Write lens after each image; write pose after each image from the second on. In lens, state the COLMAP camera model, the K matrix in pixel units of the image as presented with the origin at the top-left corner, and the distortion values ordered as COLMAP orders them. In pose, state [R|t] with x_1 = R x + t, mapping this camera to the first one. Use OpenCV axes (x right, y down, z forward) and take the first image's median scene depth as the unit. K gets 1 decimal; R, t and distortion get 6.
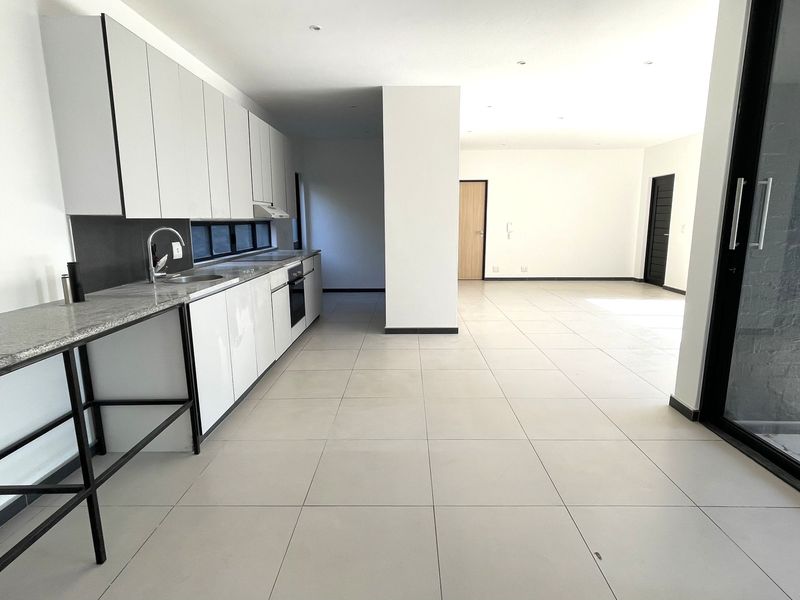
lens RADIAL K [[423.2, 0, 399.7], [0, 423.2, 297.7], [0, 0, 1]] dist [-0.000994, -0.000228]
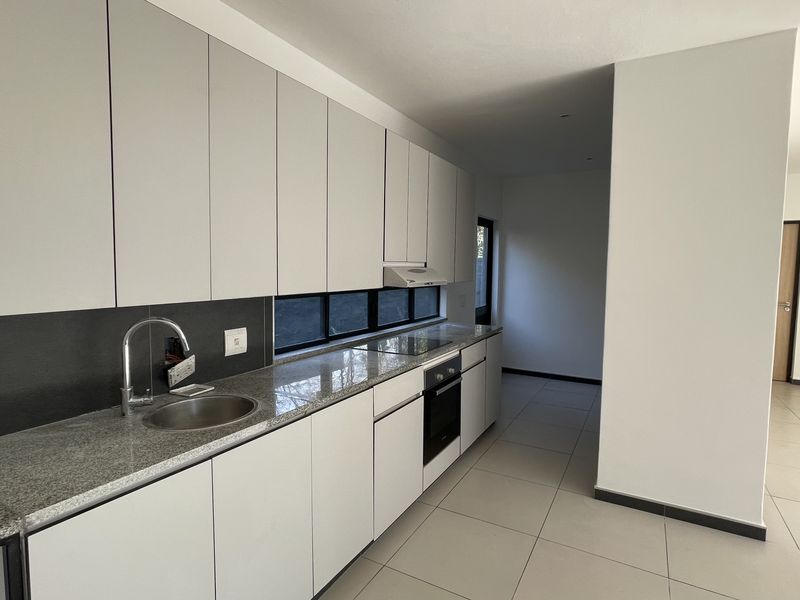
lens RADIAL K [[431.9, 0, 397.9], [0, 431.9, 294.7], [0, 0, 1]] dist [0.001781, -0.001236]
pose [[0.876008, 0.047619, -0.479939, -0.001837], [-0.105022, 0.990069, -0.093457, -0.100323], [0.470723, 0.132273, 0.872310, 0.369141]]
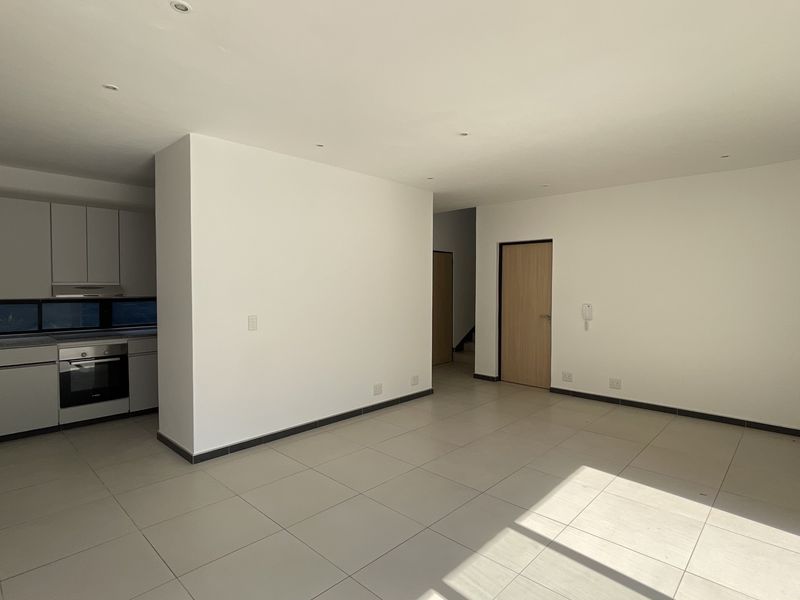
lens RADIAL K [[431.9, 0, 401.4], [0, 431.9, 299.3], [0, 0, 1]] dist [0.001781, -0.001236]
pose [[0.741701, 0.026533, -0.670206, 0.895041], [-0.128251, 0.986391, -0.102881, -0.158816], [0.658355, 0.162262, 0.735010, 0.671557]]
